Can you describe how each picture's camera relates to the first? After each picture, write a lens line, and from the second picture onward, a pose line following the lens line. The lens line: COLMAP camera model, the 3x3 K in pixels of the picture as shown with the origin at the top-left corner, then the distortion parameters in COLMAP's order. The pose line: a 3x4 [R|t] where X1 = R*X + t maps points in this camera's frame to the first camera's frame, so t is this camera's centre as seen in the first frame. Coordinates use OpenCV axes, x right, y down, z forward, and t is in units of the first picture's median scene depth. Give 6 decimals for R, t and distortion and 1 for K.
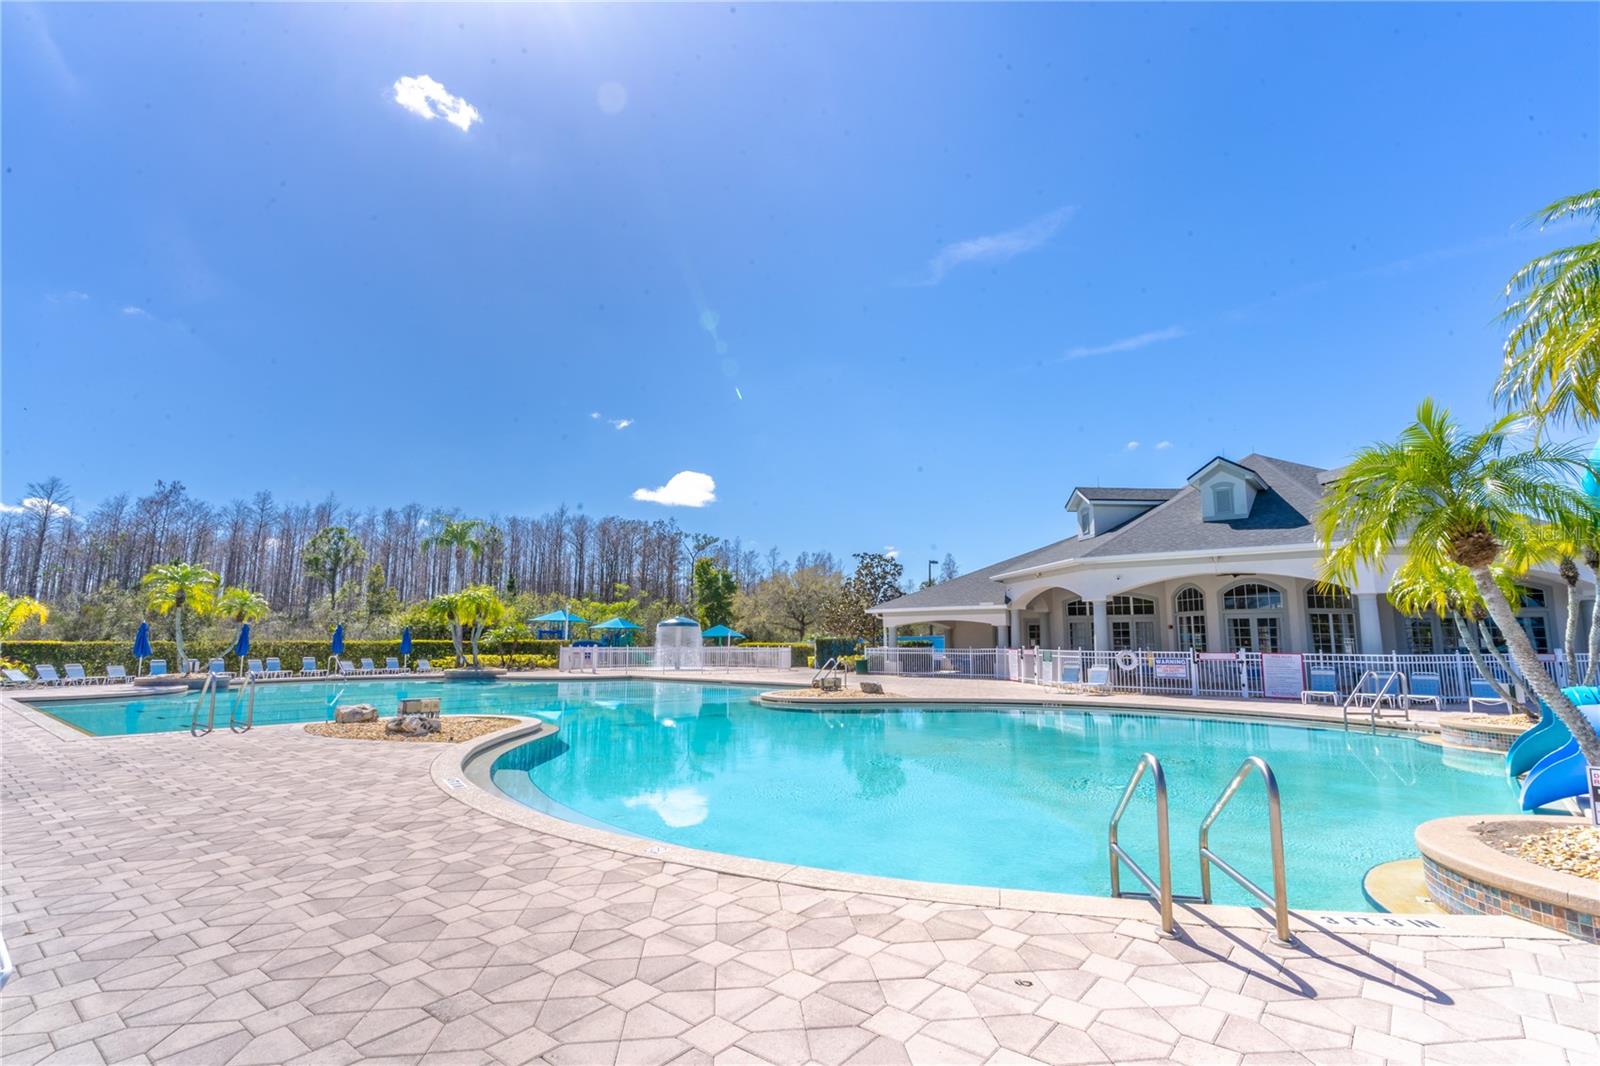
lens RADIAL K [[765.9, 0, 800.0], [0, 765.9, 533.0], [0, 0, 1]] dist [0.002277, 0.000258]
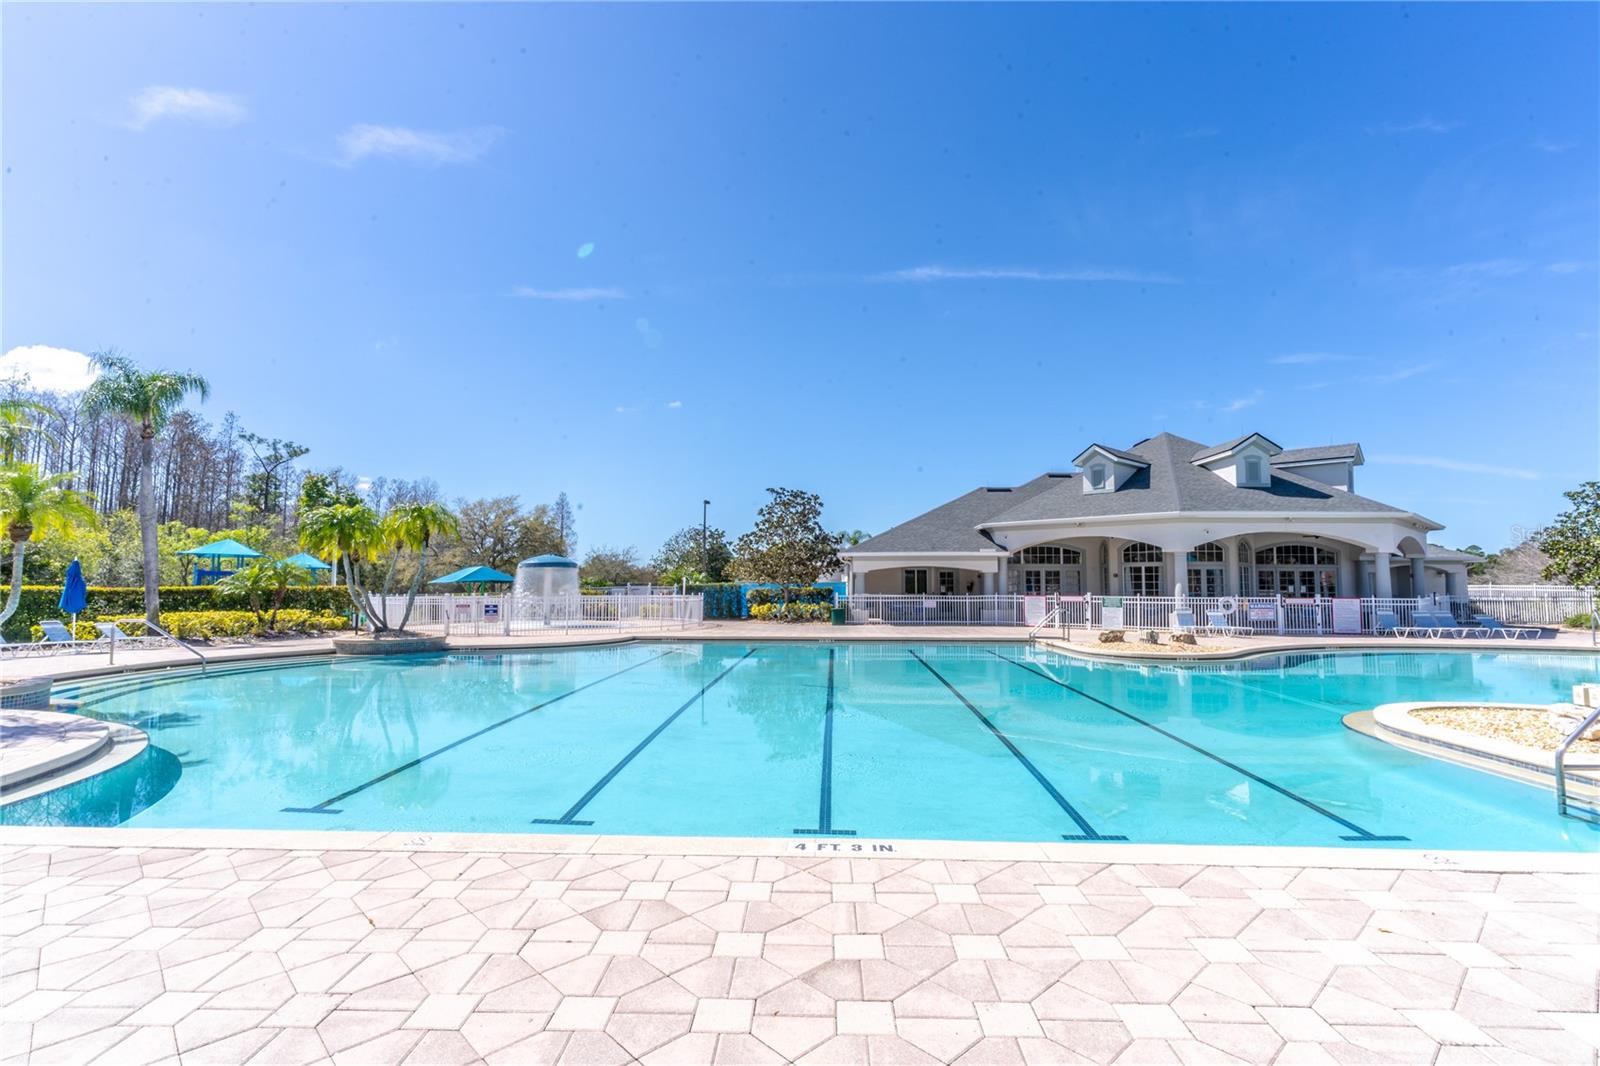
lens RADIAL K [[765.9, 0, 800.0], [0, 765.9, 533.0], [0, 0, 1]] dist [0.002277, 0.000258]
pose [[0.788472, 0.043743, 0.613513, -0.651867], [-0.086537, 0.995436, 0.040242, 0.060154], [-0.608953, -0.084821, 0.788658, 0.435335]]
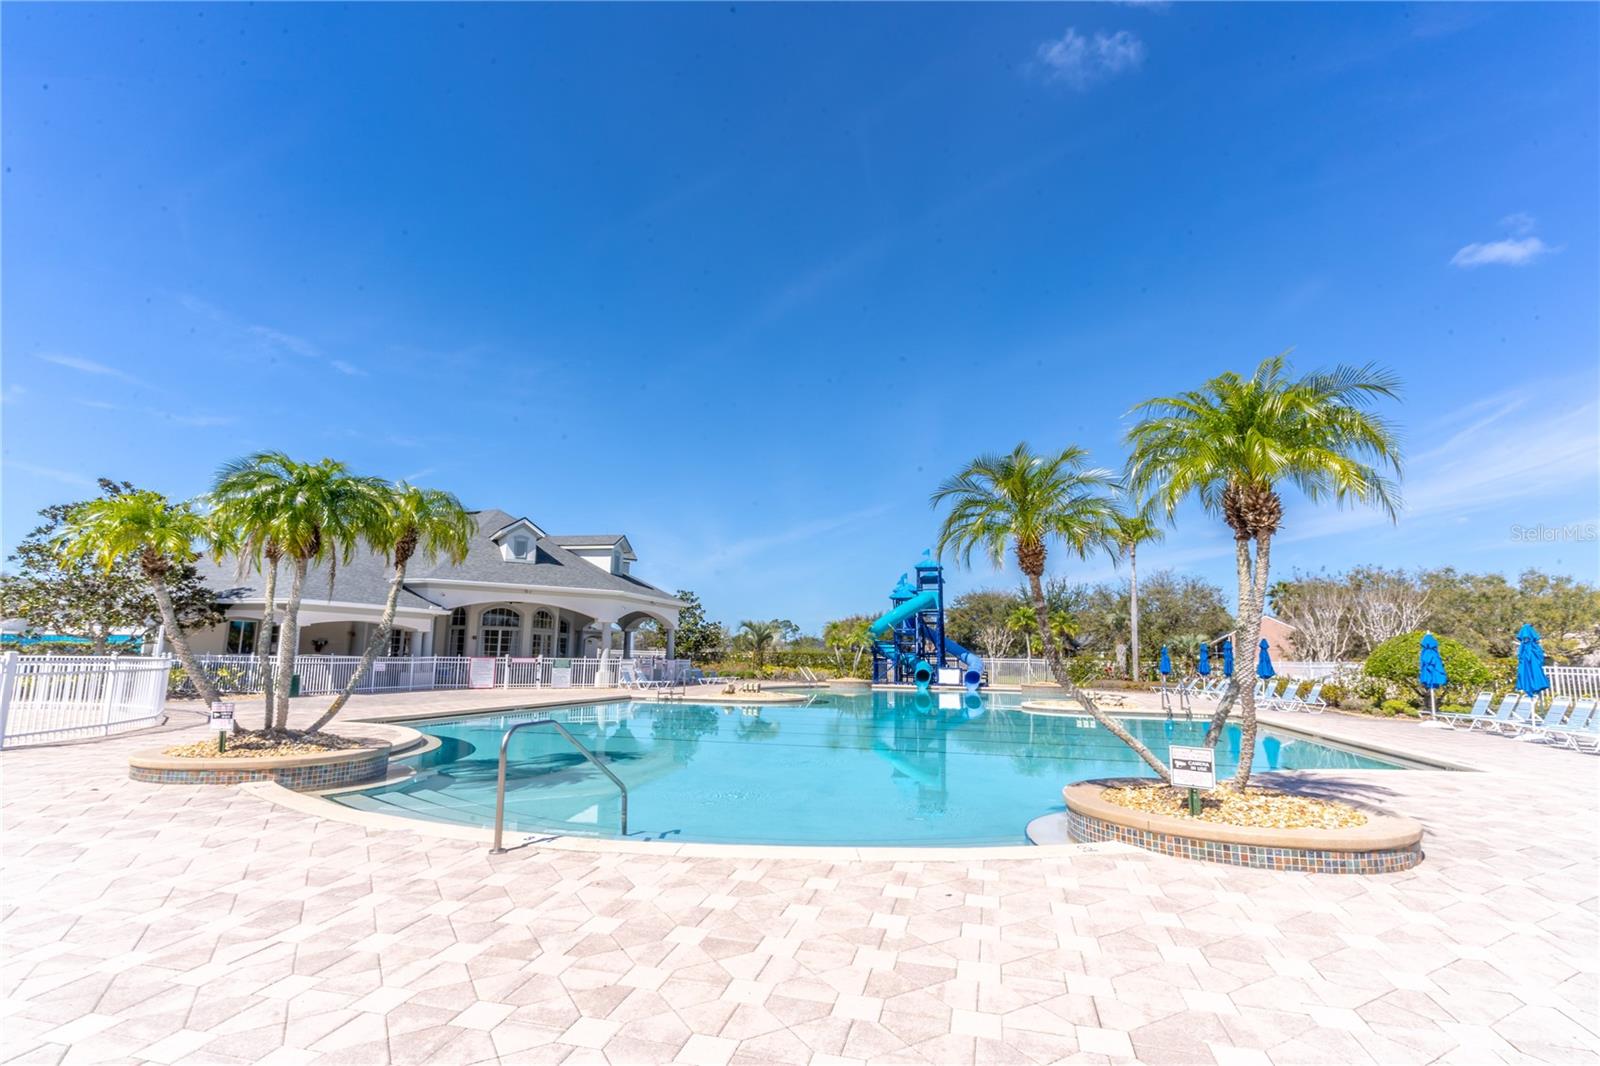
lens RADIAL K [[765.9, 0, 800.0], [0, 765.9, 533.0], [0, 0, 1]] dist [0.002277, 0.000258]
pose [[-0.425021, 0.136127, 0.894889, -0.917532], [-0.143596, 0.965969, -0.215139, 0.165385], [-0.893721, -0.219941, -0.391010, 1.163568]]
